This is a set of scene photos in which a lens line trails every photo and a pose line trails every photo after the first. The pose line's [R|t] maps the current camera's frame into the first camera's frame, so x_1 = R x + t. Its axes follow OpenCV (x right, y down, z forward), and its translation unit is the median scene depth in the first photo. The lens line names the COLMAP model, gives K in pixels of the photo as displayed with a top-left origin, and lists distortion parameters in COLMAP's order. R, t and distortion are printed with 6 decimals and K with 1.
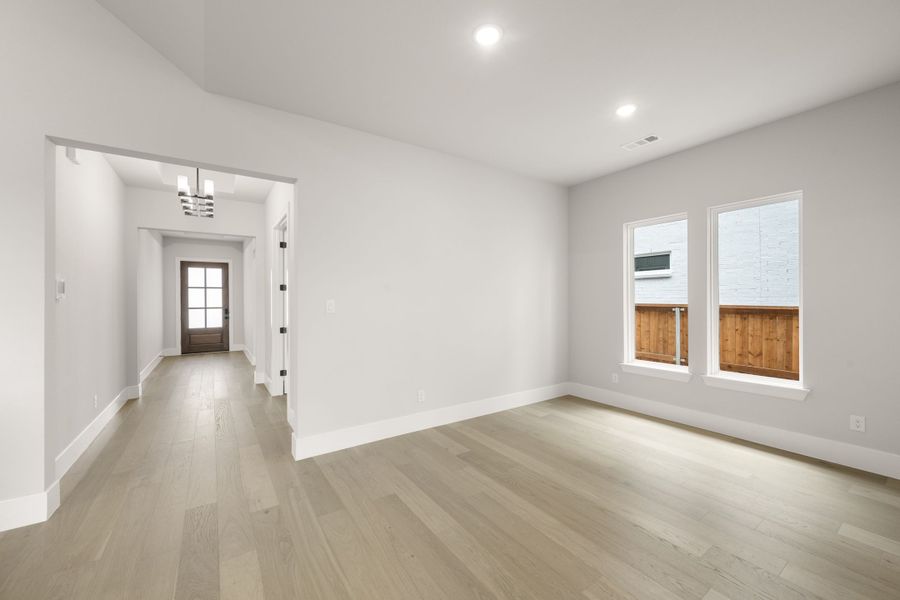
lens RADIAL K [[359.9, 0, 457.6], [0, 359.9, 299.8], [0, 0, 1]] dist [0.000816, -0.000017]
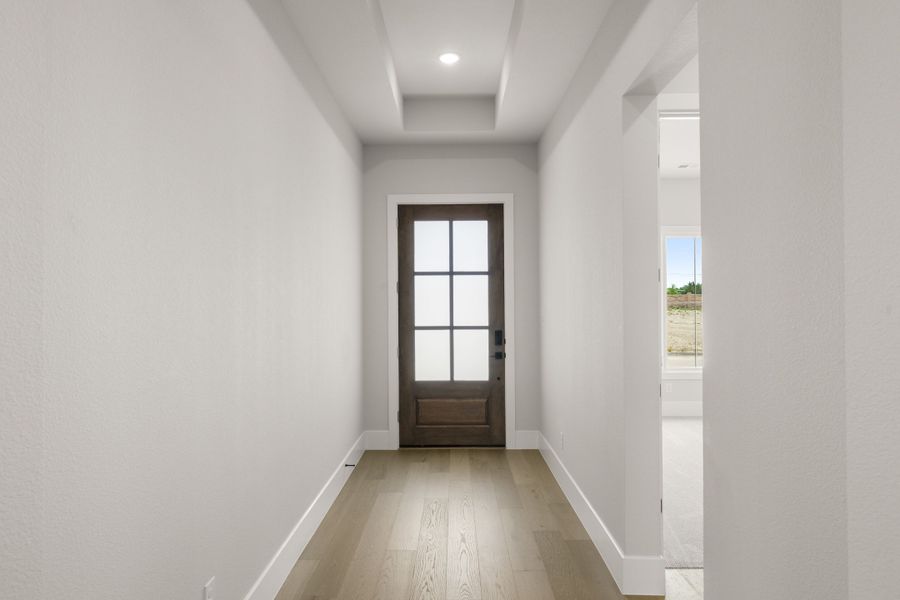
lens RADIAL K [[438.7, 0, 450.2], [0, 438.7, 302.0], [0, 0, 1]] dist [0.006636, 0.000012]
pose [[0.813502, -0.001277, -0.581561, -0.436318], [0.000719, 0.999999, -0.001190, -0.003413], [0.581562, 0.000550, 0.813502, 0.628708]]
